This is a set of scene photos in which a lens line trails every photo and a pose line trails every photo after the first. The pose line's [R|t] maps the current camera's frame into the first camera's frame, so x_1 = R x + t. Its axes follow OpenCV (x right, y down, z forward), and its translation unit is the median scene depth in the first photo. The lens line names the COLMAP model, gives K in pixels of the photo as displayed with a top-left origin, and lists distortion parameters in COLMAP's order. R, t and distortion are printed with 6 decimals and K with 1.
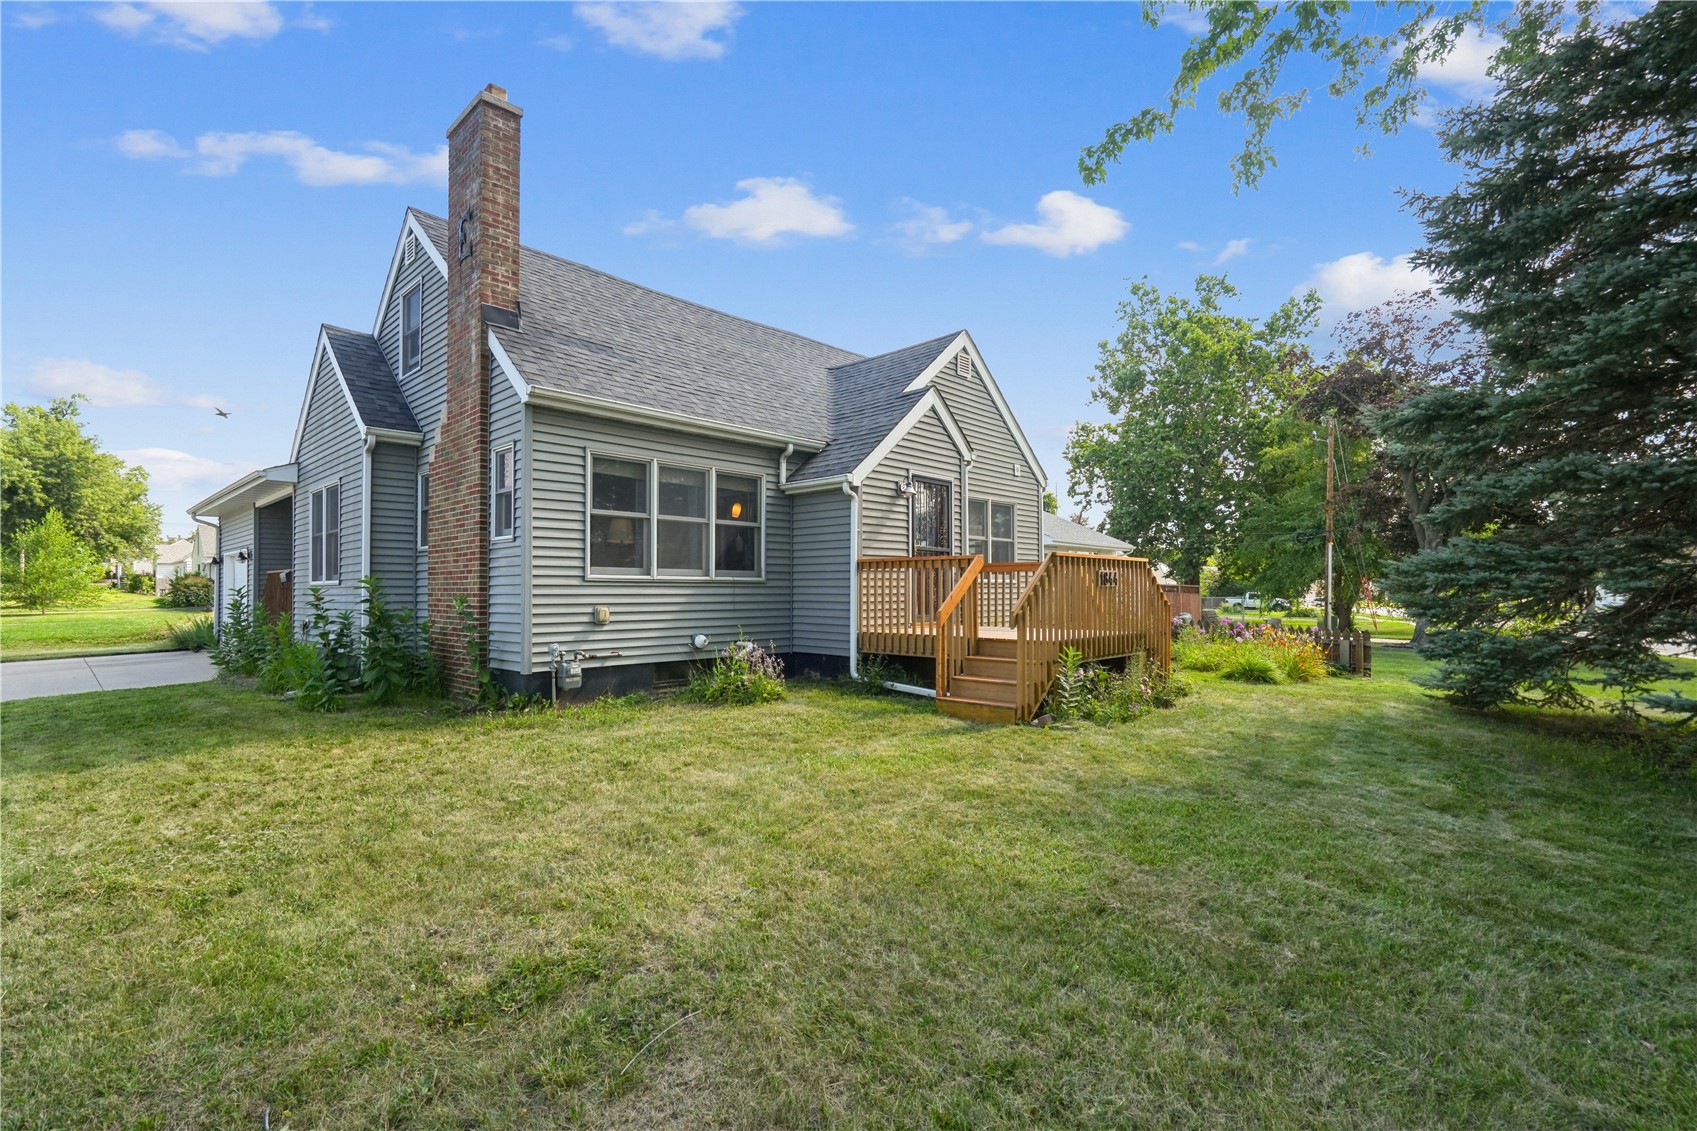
lens RADIAL K [[765.9, 0, 847.7], [0, 765.9, 571.6], [0, 0, 1]] dist [-0.010129, 0.001154]
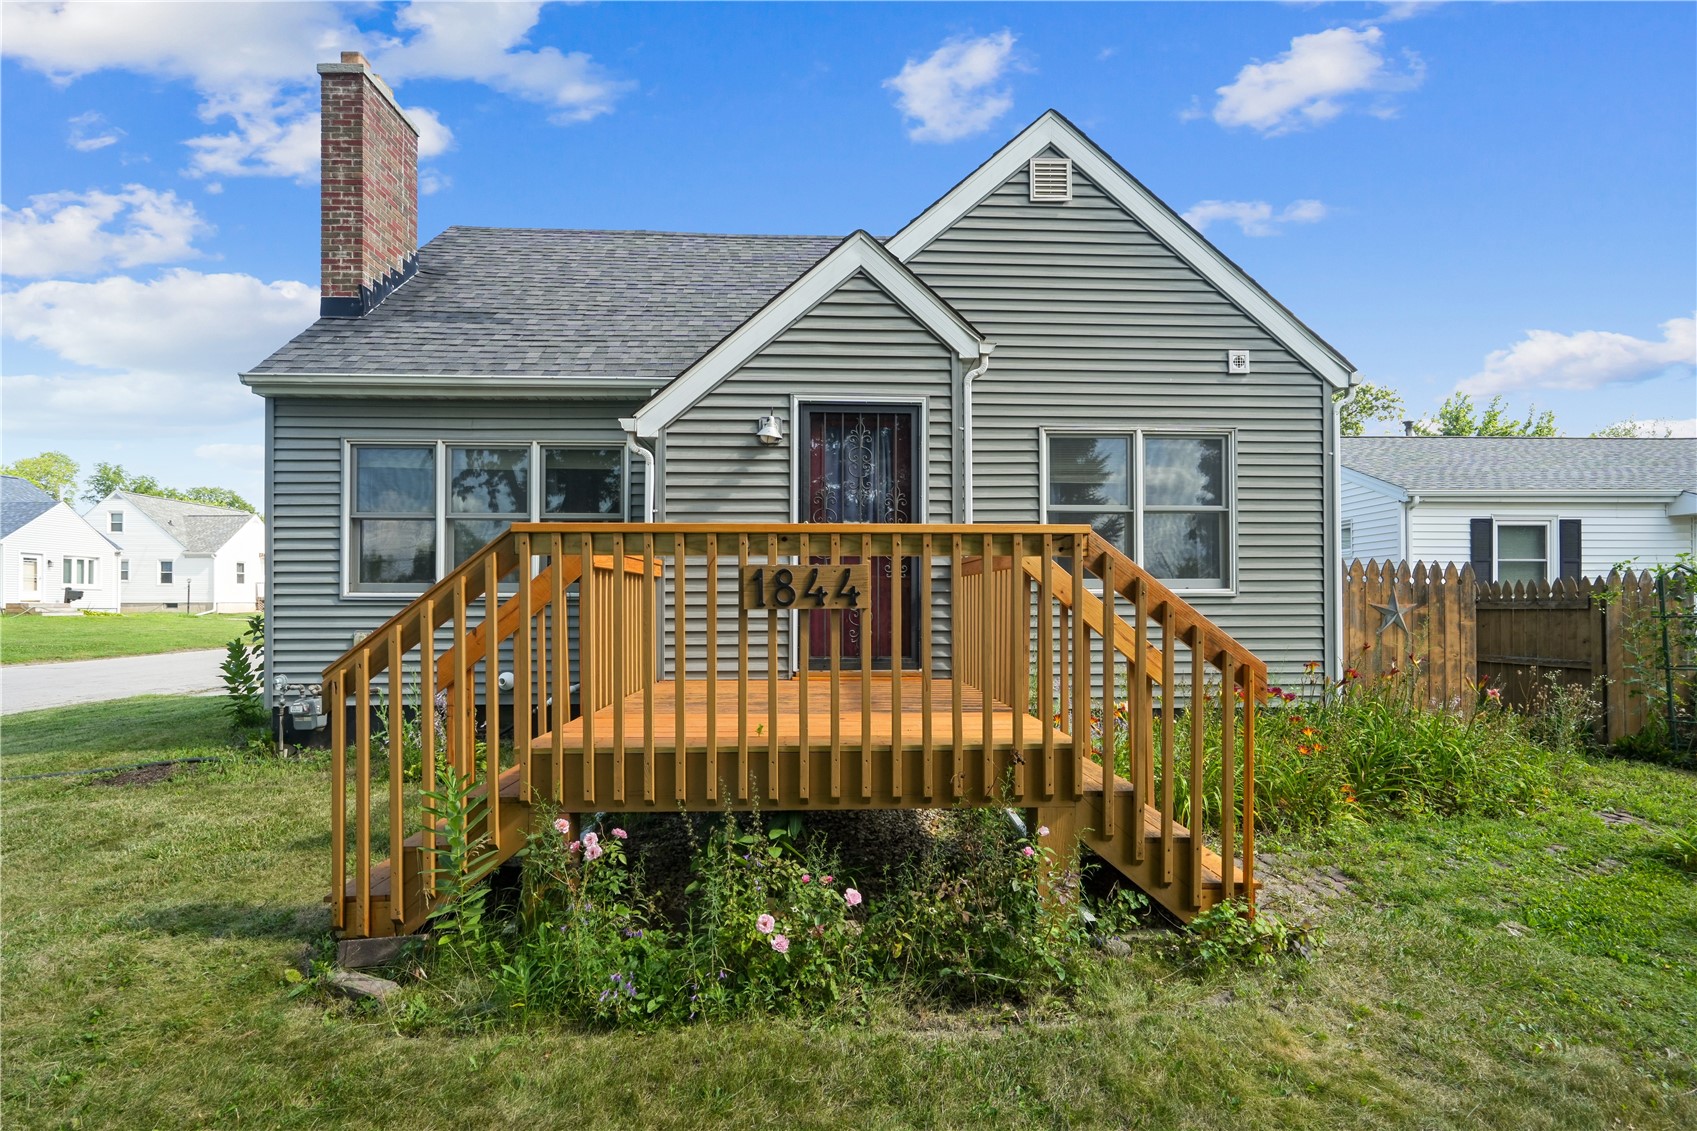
lens RADIAL K [[765.9, 0, 850.5], [0, 765.9, 601.2], [0, 0, 1]] dist [-0.010129, 0.001154]
pose [[0.720887, -0.000650, -0.693052, 0.465334], [0.019179, 0.999635, 0.019011, 0.006121], [0.692787, -0.026997, 0.720637, 0.586335]]
